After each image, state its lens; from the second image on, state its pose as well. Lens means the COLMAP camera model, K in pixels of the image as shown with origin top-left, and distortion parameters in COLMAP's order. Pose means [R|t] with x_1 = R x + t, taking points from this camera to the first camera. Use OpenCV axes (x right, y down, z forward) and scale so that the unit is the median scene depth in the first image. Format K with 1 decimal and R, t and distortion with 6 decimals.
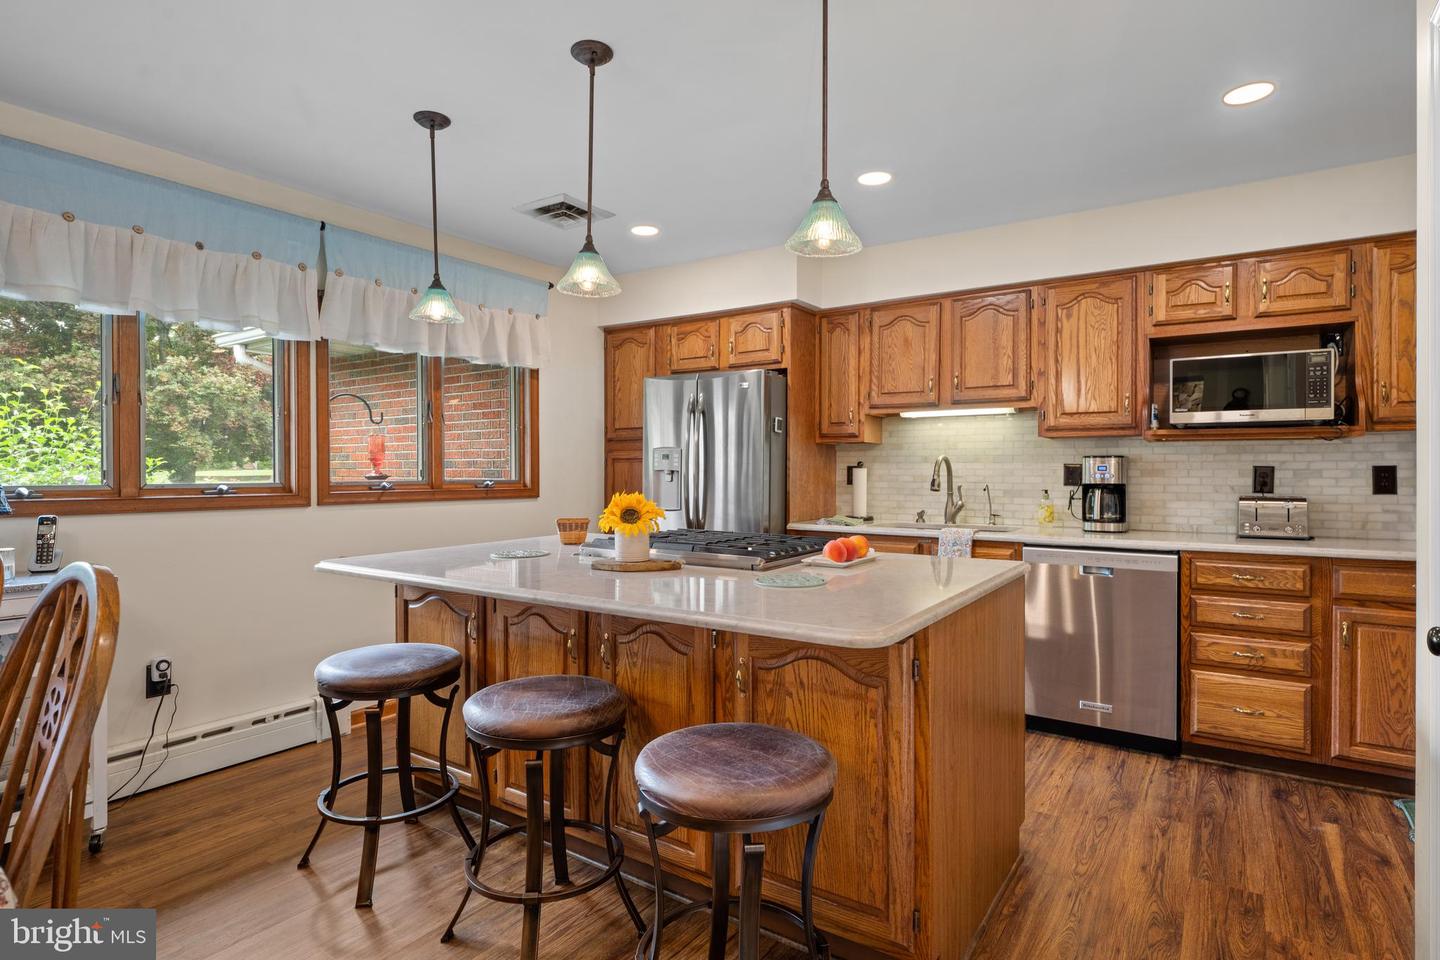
lens RADIAL K [[745.3, 0, 712.4], [0, 745.3, 475.1], [0, 0, 1]] dist [-0.003801, -0.000617]
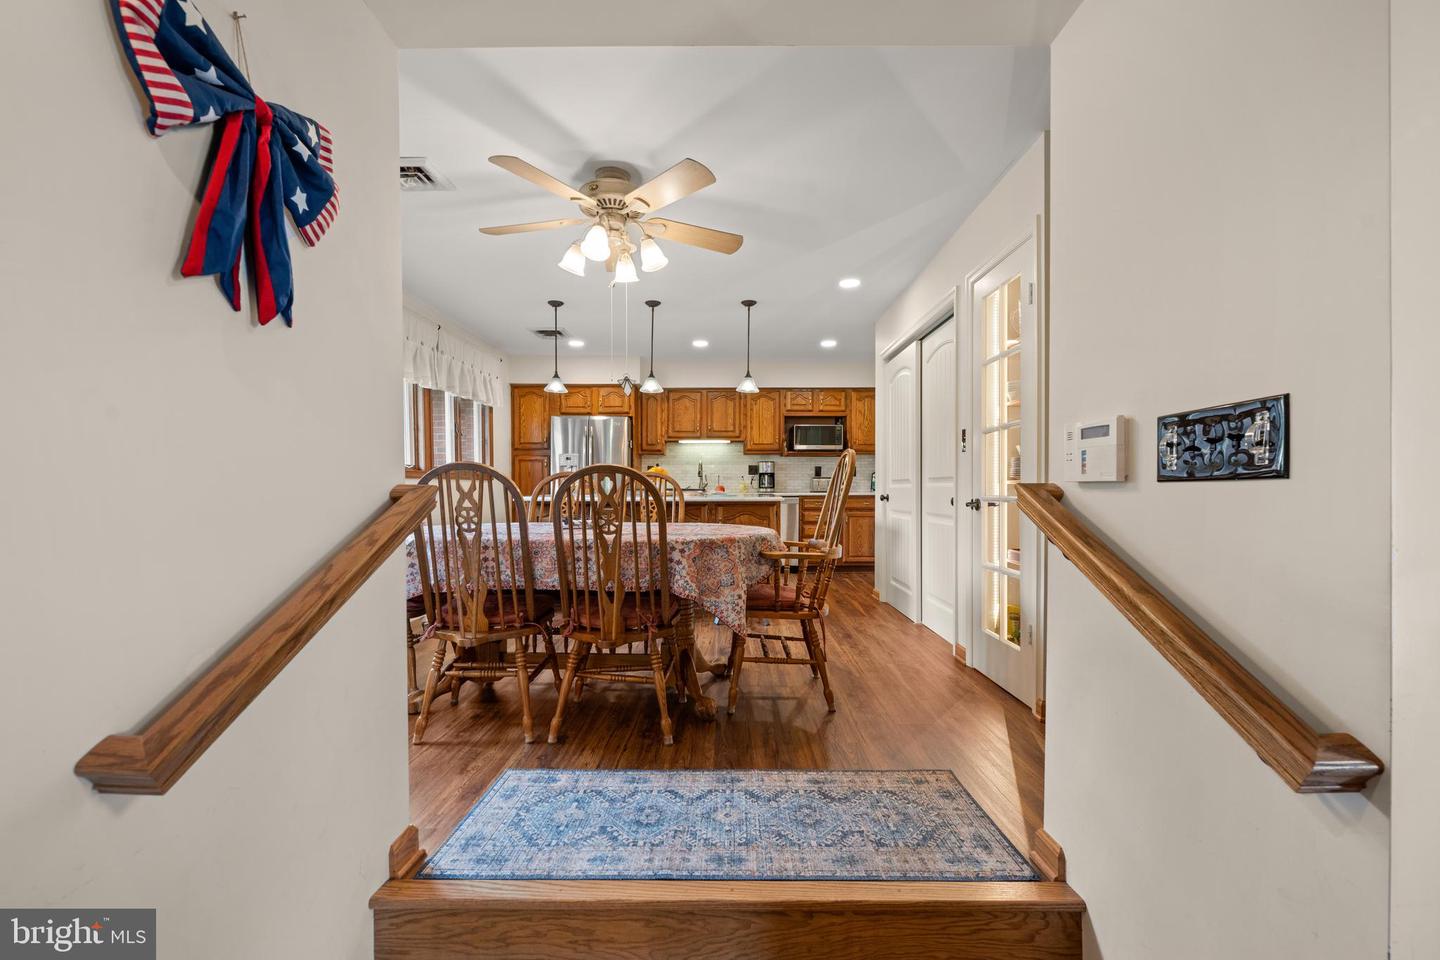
lens RADIAL K [[589.3, 0, 707.8], [0, 589.3, 490.2], [0, 0, 1]] dist [0.001226, -0.000116]
pose [[0.849850, -0.002657, 0.527019, -0.664544], [0.001557, 0.999996, 0.002532, 0.063184], [-0.527023, -0.001331, 0.849850, -0.550675]]
